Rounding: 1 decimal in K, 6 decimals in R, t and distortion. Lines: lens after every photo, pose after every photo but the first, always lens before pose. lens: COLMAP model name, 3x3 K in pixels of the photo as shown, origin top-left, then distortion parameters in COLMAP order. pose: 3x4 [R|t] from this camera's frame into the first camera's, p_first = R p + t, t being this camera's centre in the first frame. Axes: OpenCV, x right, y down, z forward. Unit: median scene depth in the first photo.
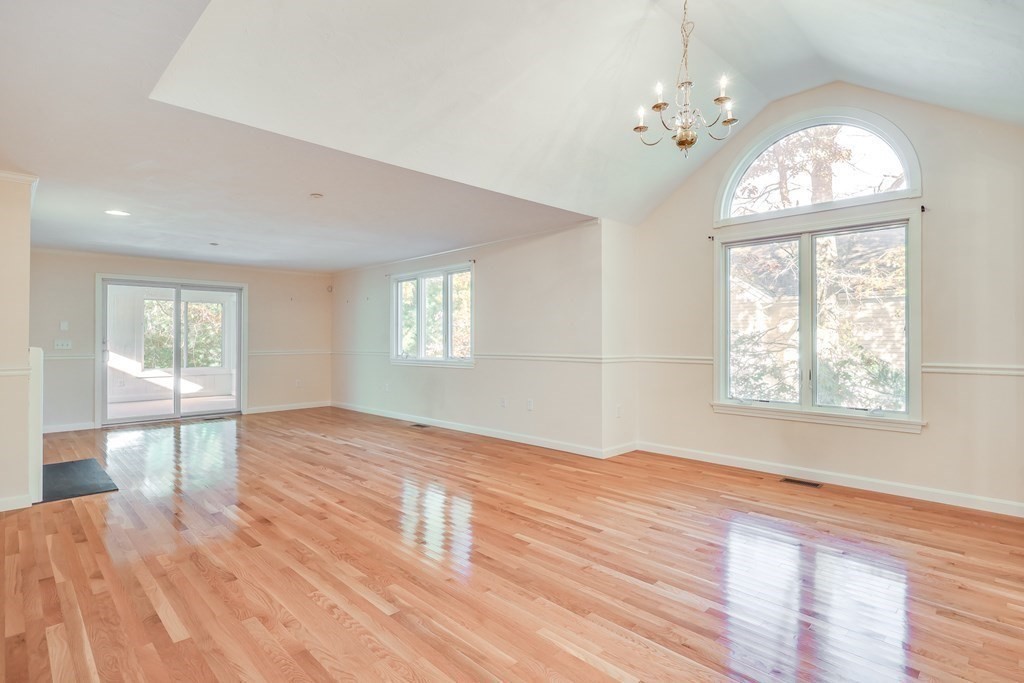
lens RADIAL K [[524.7, 0, 512.0], [0, 524.7, 341.5], [0, 0, 1]] dist [0.000239, 0.000044]
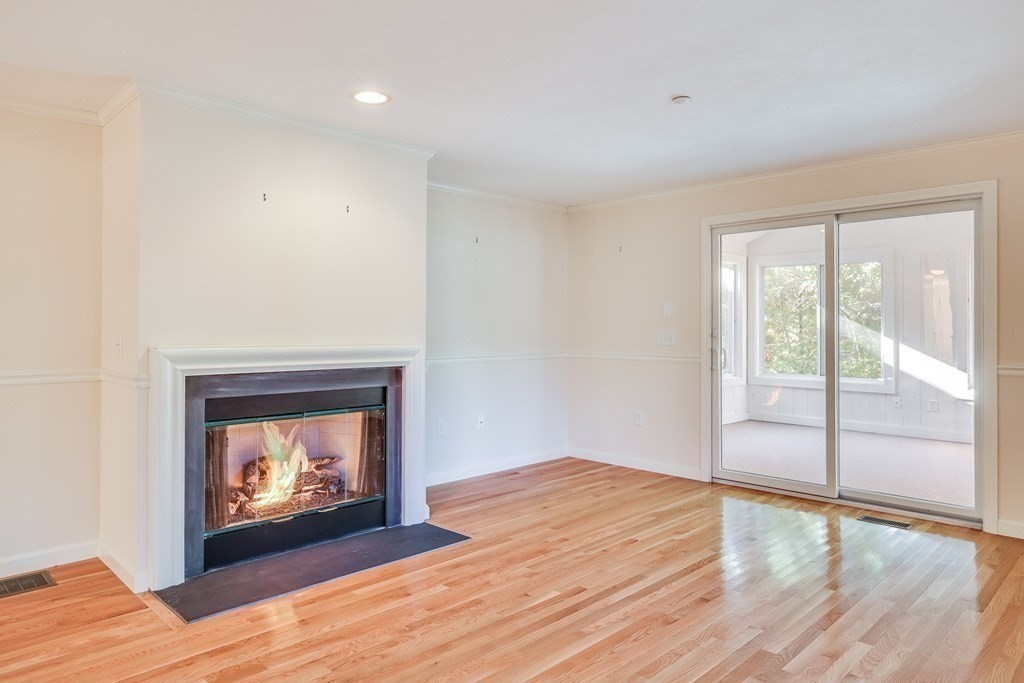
lens RADIAL K [[651.5, 0, 511.2], [0, 651.5, 322.8], [0, 0, 1]] dist [0.000983, 0.000488]
pose [[0.007093, -0.005505, -0.999960, -0.055590], [-0.012282, 0.999909, -0.005592, -0.005158], [0.999899, 0.012321, 0.007025, 0.738004]]
